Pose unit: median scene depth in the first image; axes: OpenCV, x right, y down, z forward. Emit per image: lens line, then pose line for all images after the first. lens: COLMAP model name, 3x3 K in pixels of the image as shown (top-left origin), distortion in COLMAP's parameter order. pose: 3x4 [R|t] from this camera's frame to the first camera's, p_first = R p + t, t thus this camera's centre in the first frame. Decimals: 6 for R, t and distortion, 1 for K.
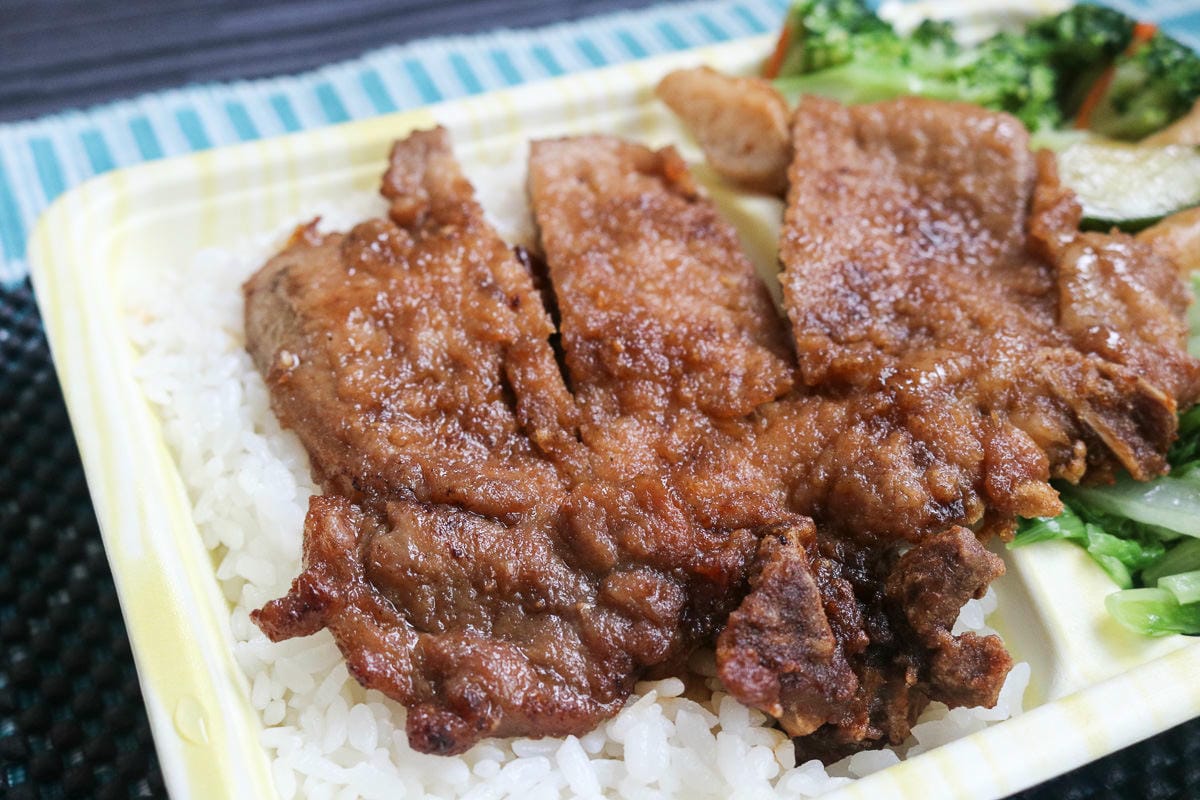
lens RADIAL K [[1488.8, 0, 593.0], [0, 1488.8, 410.5], [0, 0, 1]] dist [-0.000596, 0.000000]
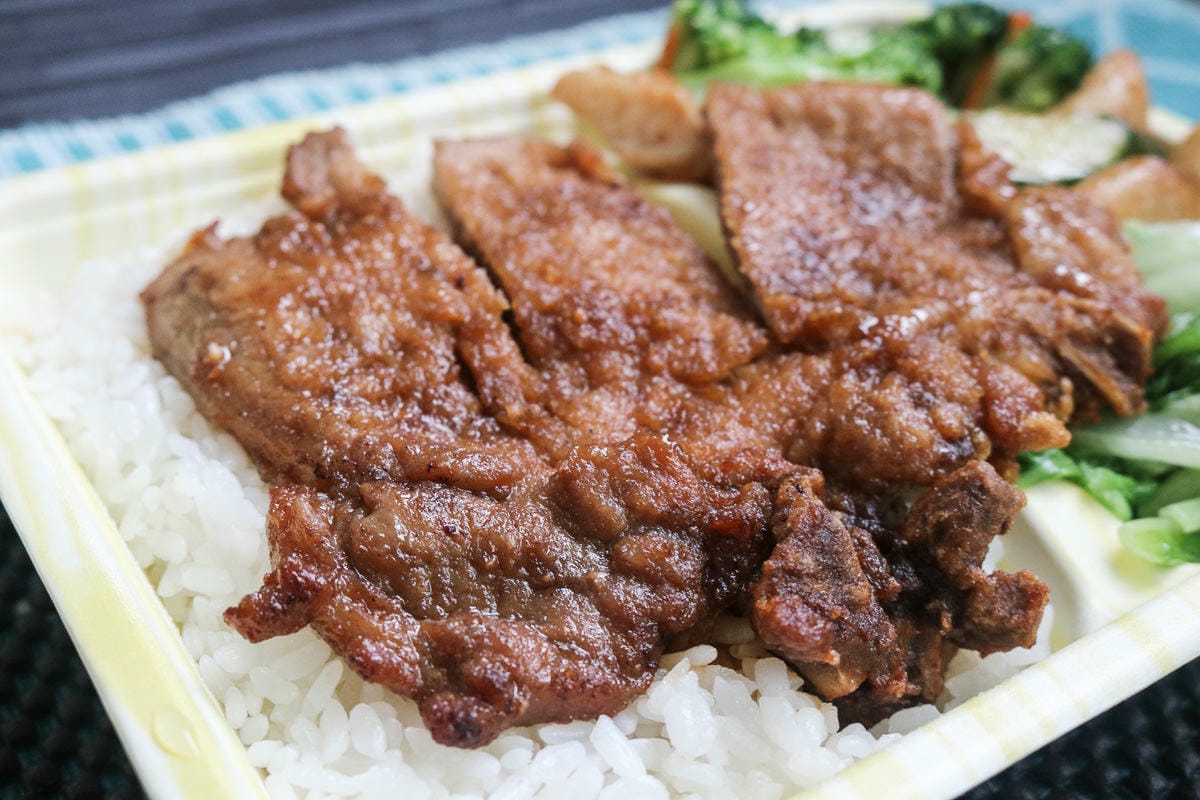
lens RADIAL K [[1488.8, 0, 597.9], [0, 1488.8, 397.3], [0, 0, 1]] dist [-0.000596, 0.000000]
pose [[0.984723, -0.065450, 0.161362, -0.130515], [0.080758, 0.992644, -0.090205, 0.095412], [-0.154271, 0.101858, 0.982764, 0.090303]]
